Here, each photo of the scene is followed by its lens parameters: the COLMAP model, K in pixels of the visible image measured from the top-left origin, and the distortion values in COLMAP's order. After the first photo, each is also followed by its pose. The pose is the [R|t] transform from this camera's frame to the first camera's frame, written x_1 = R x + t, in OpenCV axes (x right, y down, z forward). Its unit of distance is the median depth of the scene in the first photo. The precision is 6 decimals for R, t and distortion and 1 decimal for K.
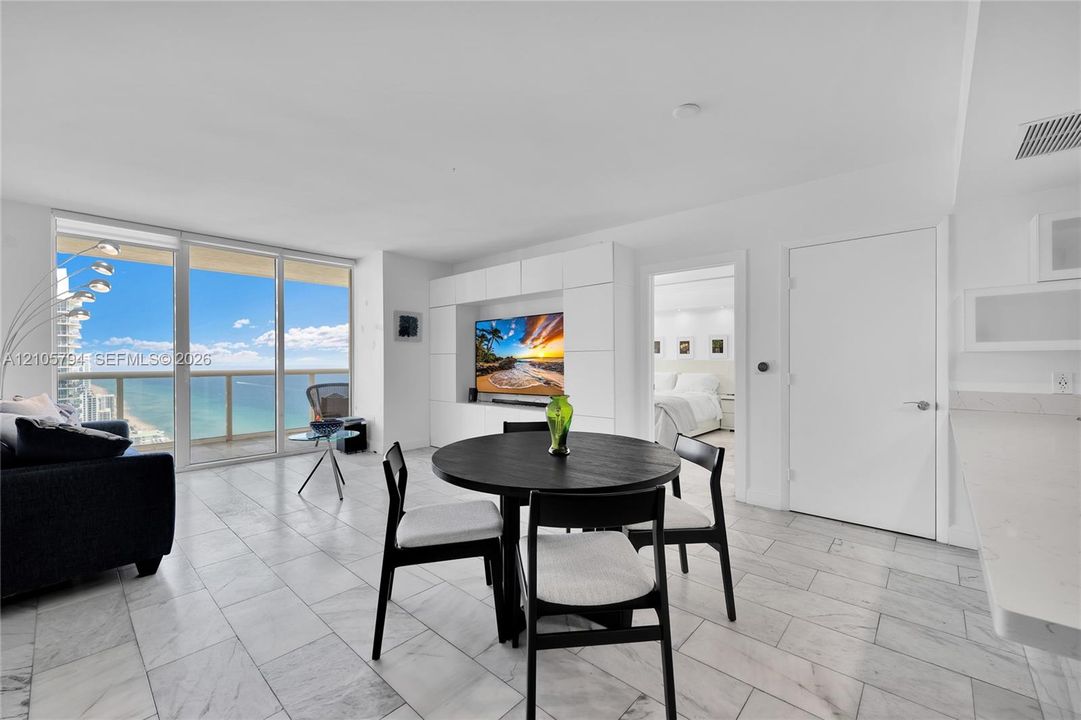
lens RADIAL K [[436.5, 0, 533.6], [0, 436.5, 363.1], [0, 0, 1]] dist [0.001652, -0.000338]
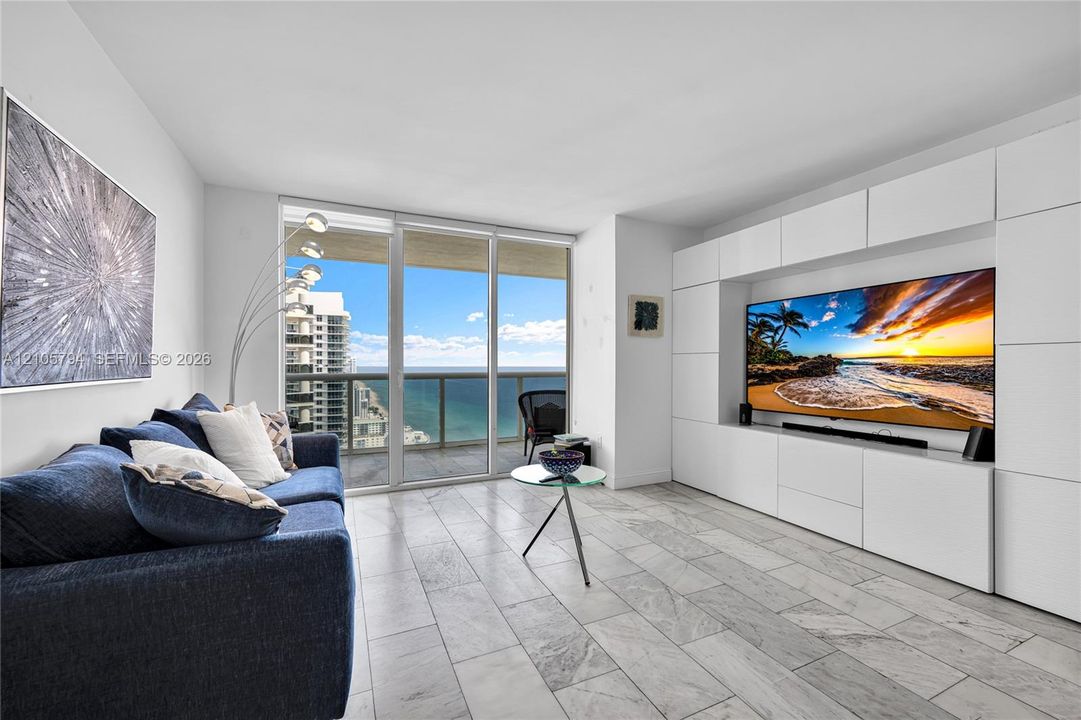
lens RADIAL K [[423.1, 0, 524.1], [0, 423.1, 363.0], [0, 0, 1]] dist [0.008172, -0.000029]
pose [[0.913182, 0.000135, -0.407551, -0.207749], [-0.002019, 0.999989, -0.004193, -0.001091], [0.407547, 0.004652, 0.913173, 0.304679]]
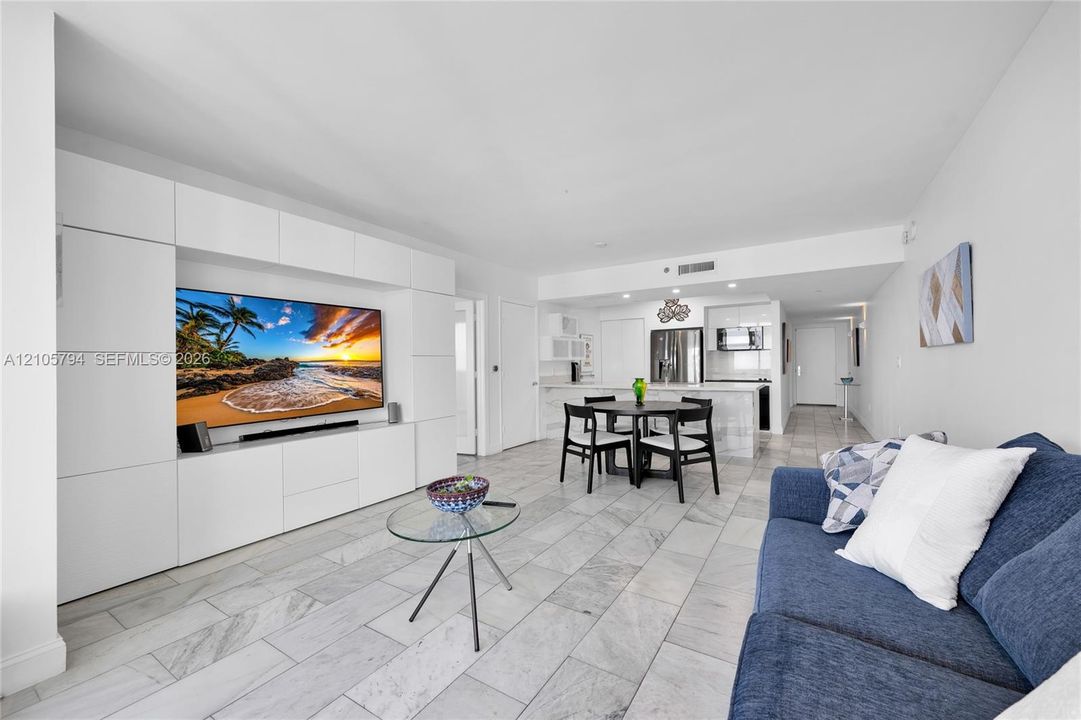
lens RADIAL K [[431.6, 0, 566.9], [0, 431.6, 364.2], [0, 0, 1]] dist [-0.000334, -0.000119]
pose [[-0.189531, 0.015826, 0.981747, -0.773578], [0.035534, 0.999326, -0.009249, 0.013597], [-0.981232, 0.033132, -0.189966, 0.764196]]
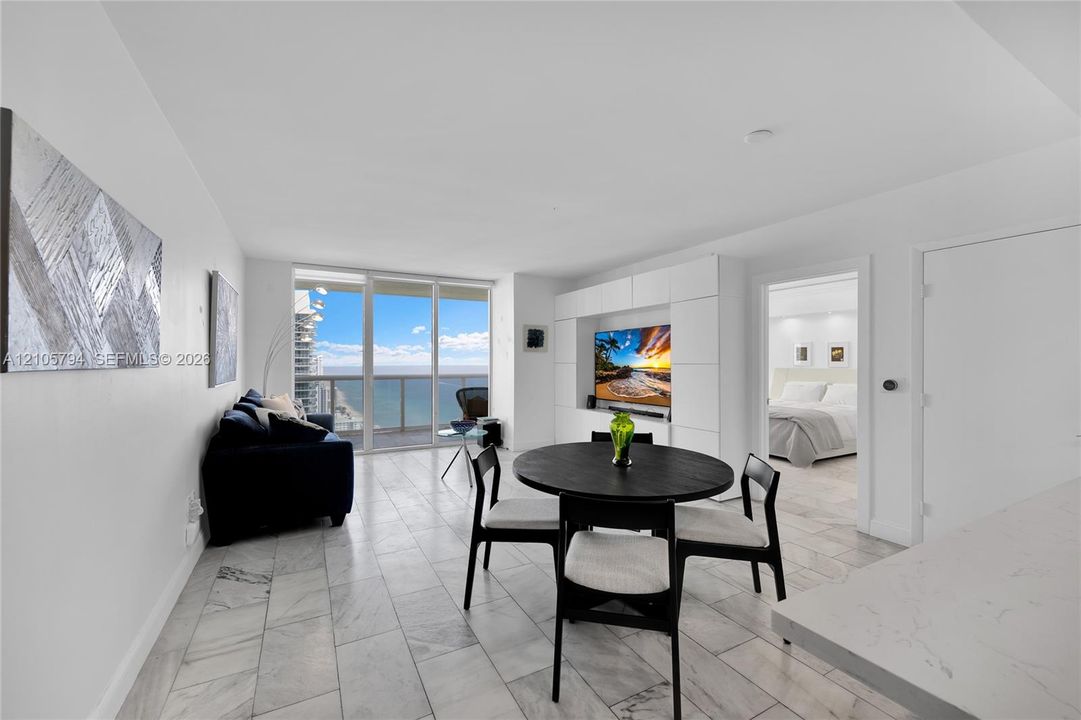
lens RADIAL K [[436.5, 0, 533.6], [0, 436.5, 363.1], [0, 0, 1]] dist [0.001652, -0.000338]
pose [[0.941989, 0.003726, -0.335623, 0.091876], [-0.004163, 0.999991, -0.000582, -0.021901], [0.335618, 0.001946, 0.941996, -0.059051]]
